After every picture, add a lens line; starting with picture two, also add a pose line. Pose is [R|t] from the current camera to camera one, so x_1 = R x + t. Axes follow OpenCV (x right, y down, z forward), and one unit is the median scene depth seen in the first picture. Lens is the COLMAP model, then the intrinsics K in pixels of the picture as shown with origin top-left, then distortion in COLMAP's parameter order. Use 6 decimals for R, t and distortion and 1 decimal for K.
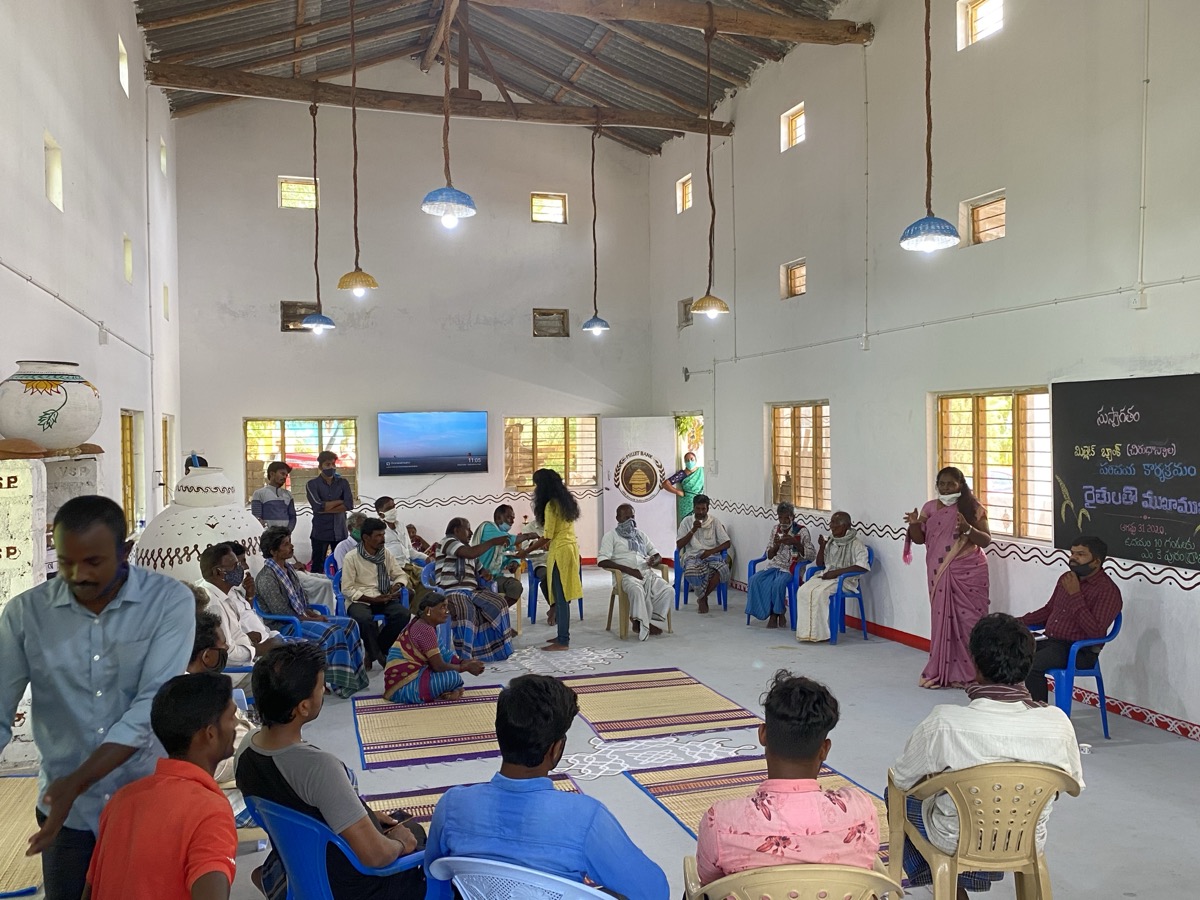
lens RADIAL K [[997.8, 0, 601.1], [0, 997.8, 449.3], [0, 0, 1]] dist [0.011811, 0.004200]
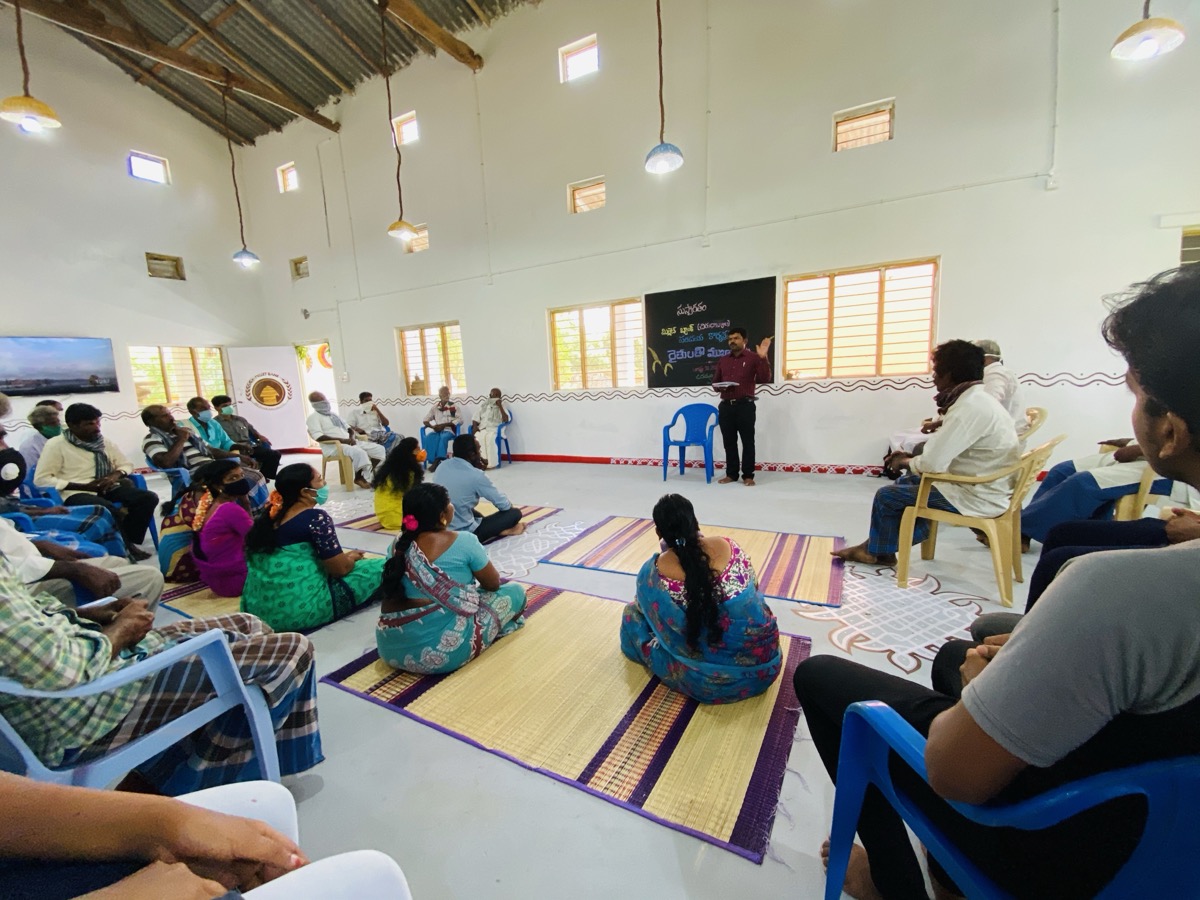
lens RADIAL K [[487.7, 0, 600.1], [0, 487.7, 458.3], [0, 0, 1]] dist [-0.009218, -0.000363]
pose [[0.713055, -0.128578, 0.689217, -0.147298], [0.043690, 0.989278, 0.139355, 0.061427], [-0.699745, -0.069256, 0.711028, 0.266238]]
